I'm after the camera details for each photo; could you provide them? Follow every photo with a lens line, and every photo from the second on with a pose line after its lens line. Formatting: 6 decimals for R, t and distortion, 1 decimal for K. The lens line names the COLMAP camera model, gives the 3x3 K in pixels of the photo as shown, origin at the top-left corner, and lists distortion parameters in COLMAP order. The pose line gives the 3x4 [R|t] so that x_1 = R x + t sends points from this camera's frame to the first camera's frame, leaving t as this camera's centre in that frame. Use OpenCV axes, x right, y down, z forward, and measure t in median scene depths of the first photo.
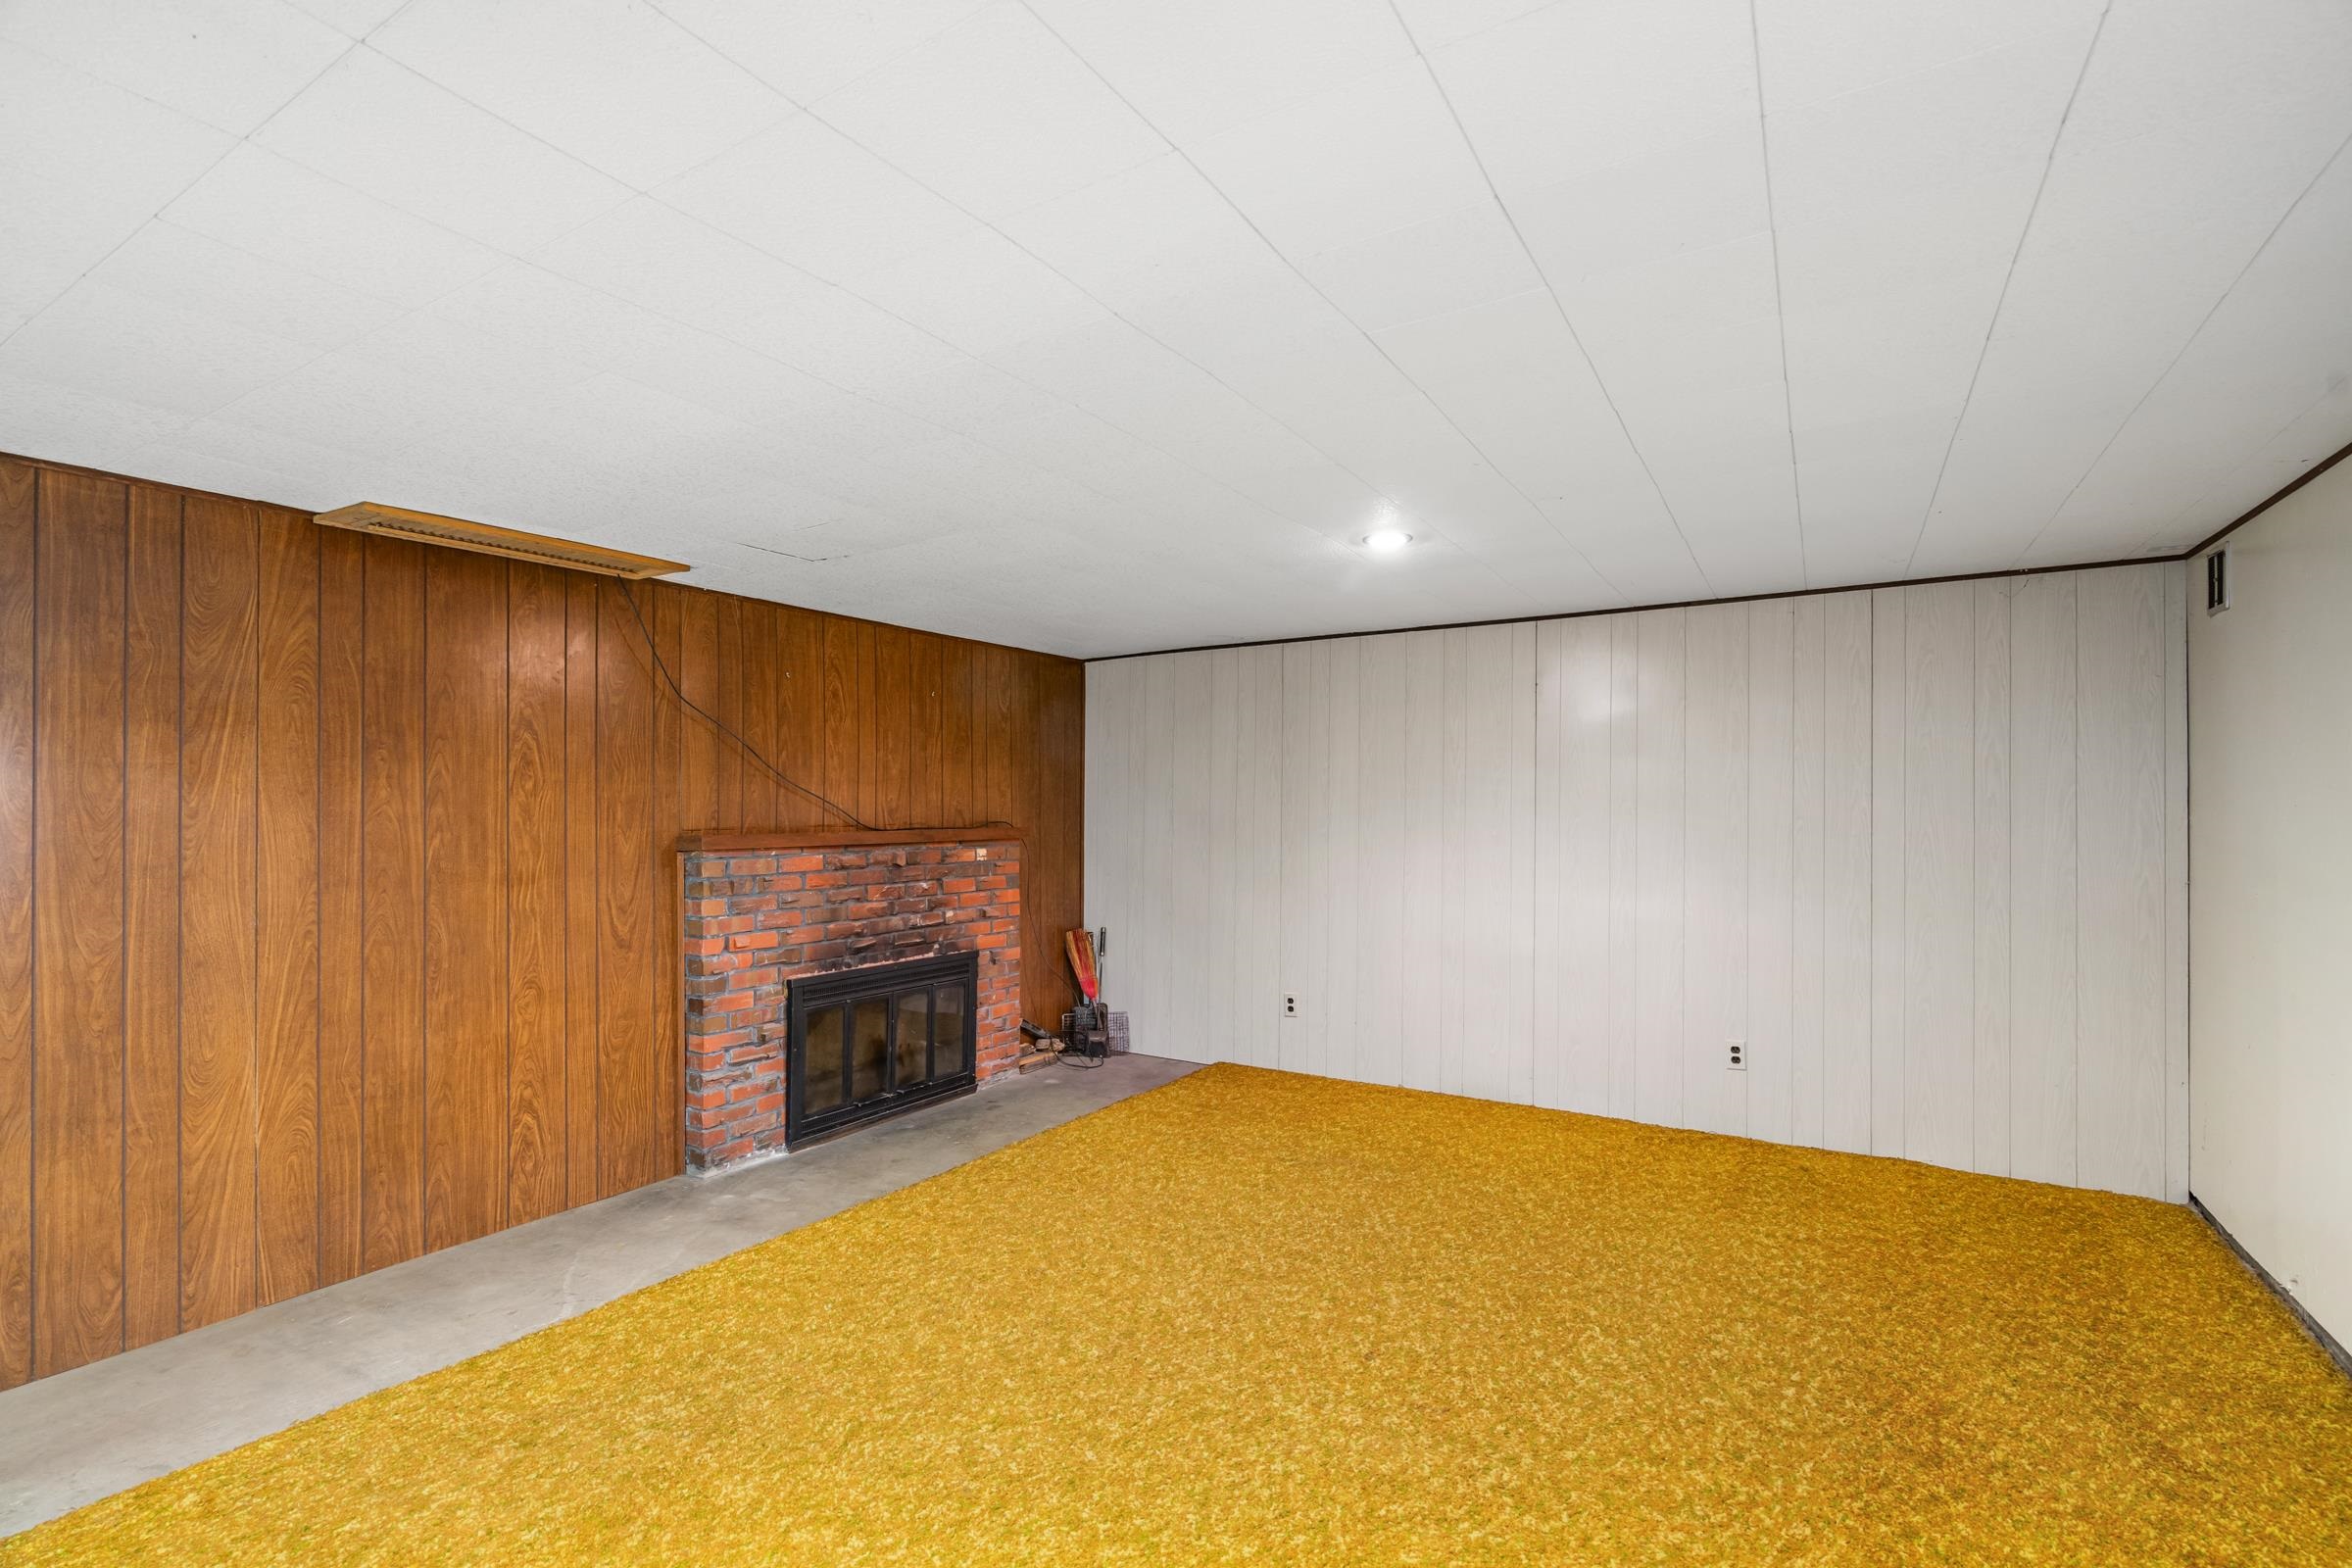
lens RADIAL K [[1065.6, 0, 1172.7], [0, 1065.6, 796.1], [0, 0, 1]] dist [-0.004086, 0.002970]
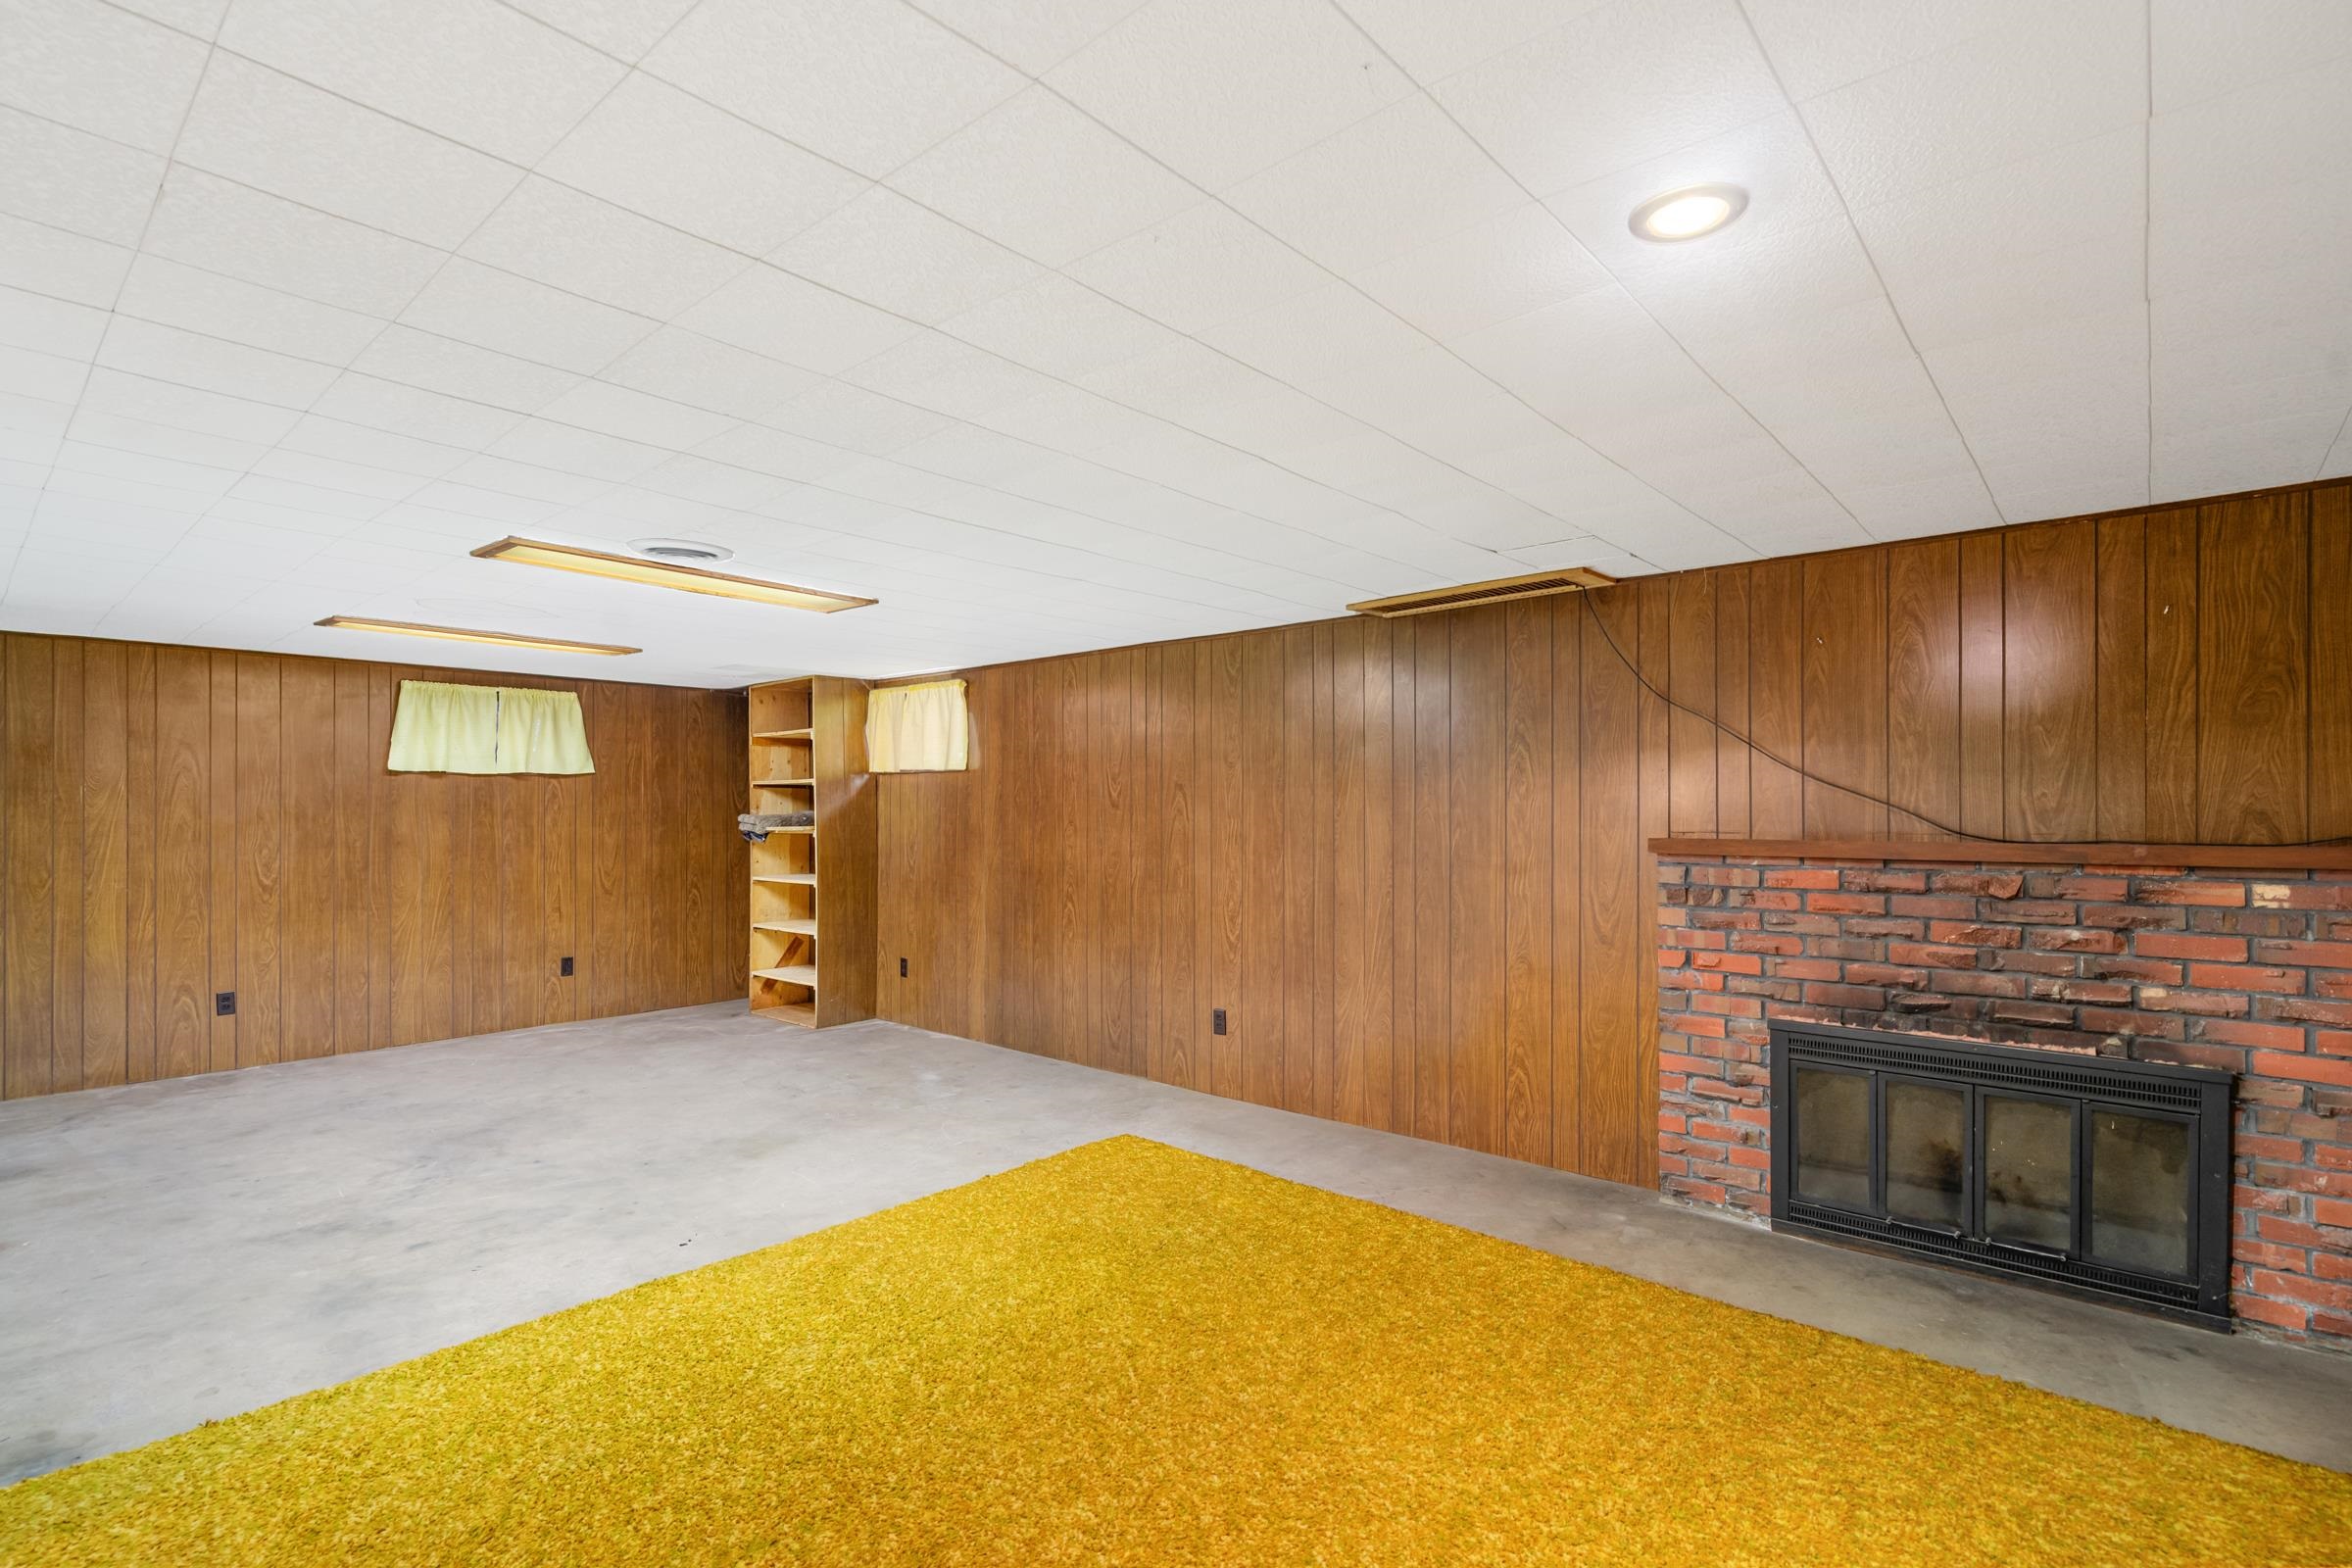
lens RADIAL K [[1065.6, 0, 1136.6], [0, 1065.6, 814.0], [0, 0, 1]] dist [-0.004086, 0.002970]
pose [[-0.166420, 0.005702, -0.986038, 0.551409], [0.012961, 0.999910, 0.003594, 0.006090], [0.985970, -0.012182, -0.166479, 0.688610]]
